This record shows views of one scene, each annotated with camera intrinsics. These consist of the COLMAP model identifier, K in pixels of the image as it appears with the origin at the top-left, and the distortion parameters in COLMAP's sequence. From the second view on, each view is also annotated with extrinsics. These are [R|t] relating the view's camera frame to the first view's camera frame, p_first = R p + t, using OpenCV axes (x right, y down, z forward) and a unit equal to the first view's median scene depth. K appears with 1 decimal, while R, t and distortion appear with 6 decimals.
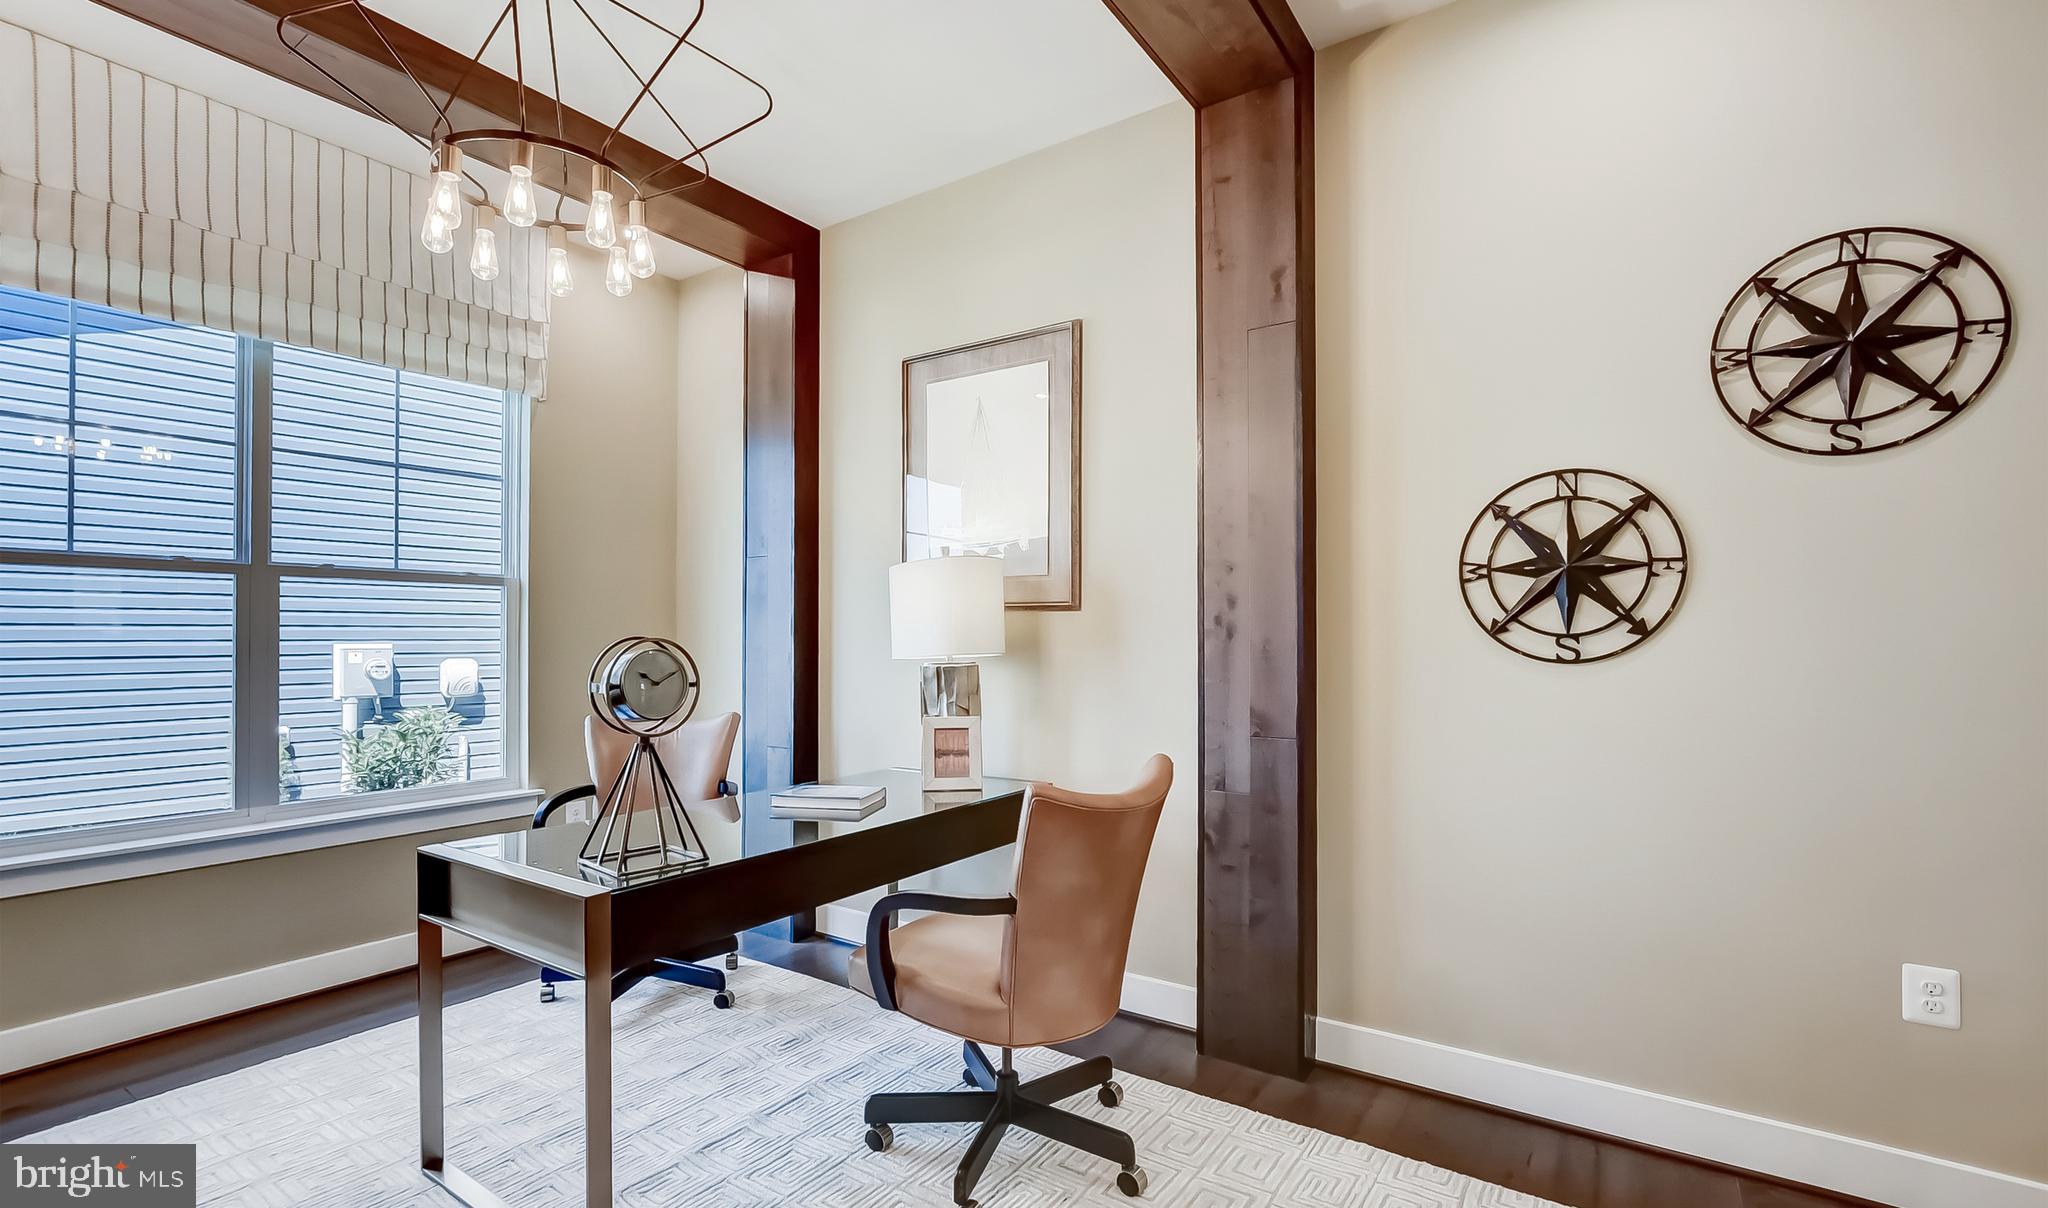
lens RADIAL K [[909.0, 0, 1017.5], [0, 909.0, 644.8], [0, 0, 1]] dist [-0.019670, -0.001315]
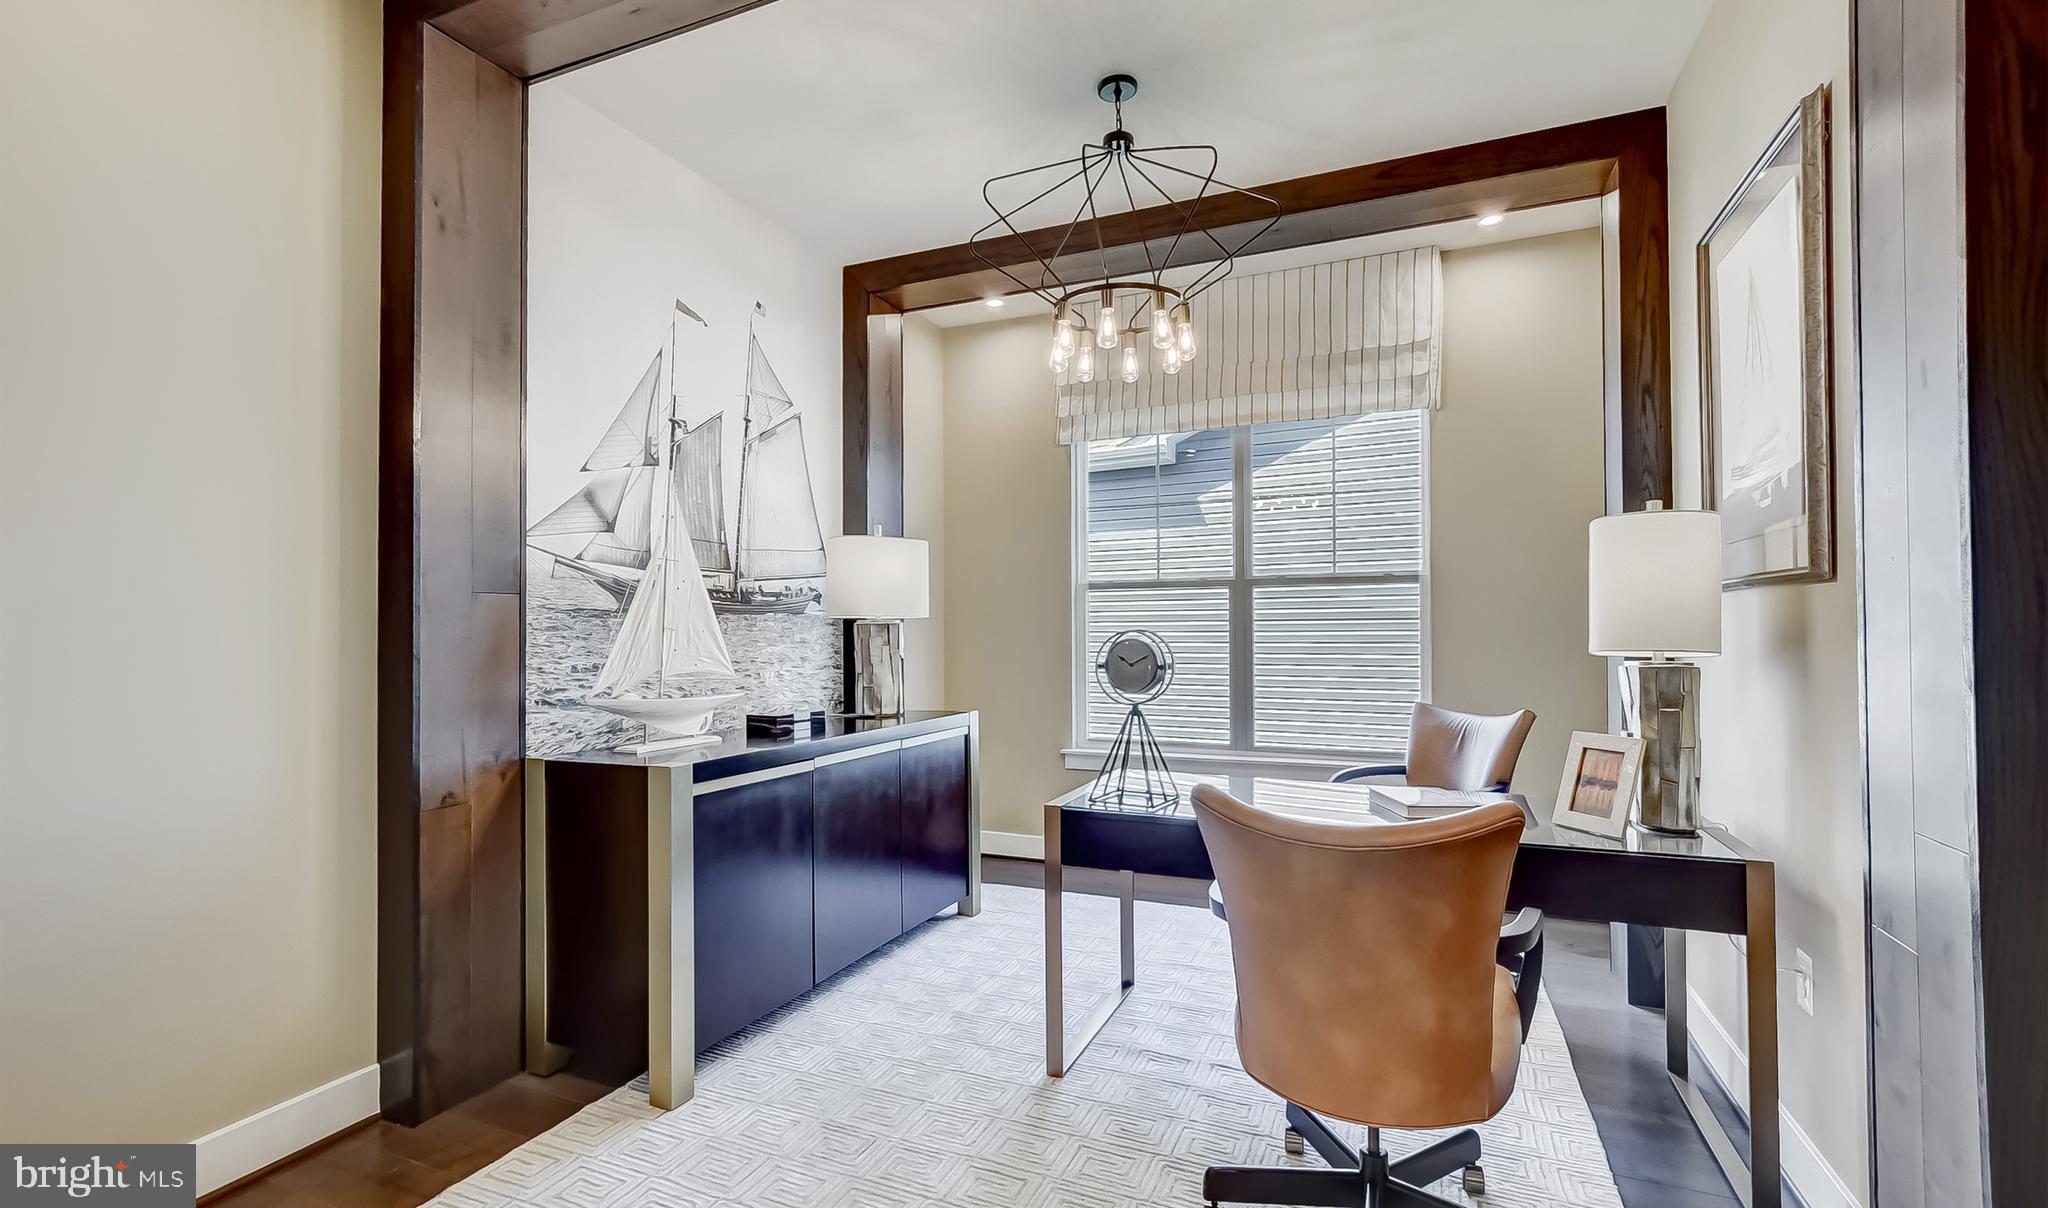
lens RADIAL K [[909.0, 0, 1018.9], [0, 909.0, 619.6], [0, 0, 1]] dist [-0.019670, -0.001315]
pose [[0.173664, -0.012575, -0.984725, 0.543631], [-0.005741, 0.999889, -0.013781, -0.001213], [0.984788, 0.008047, 0.173572, 0.387357]]
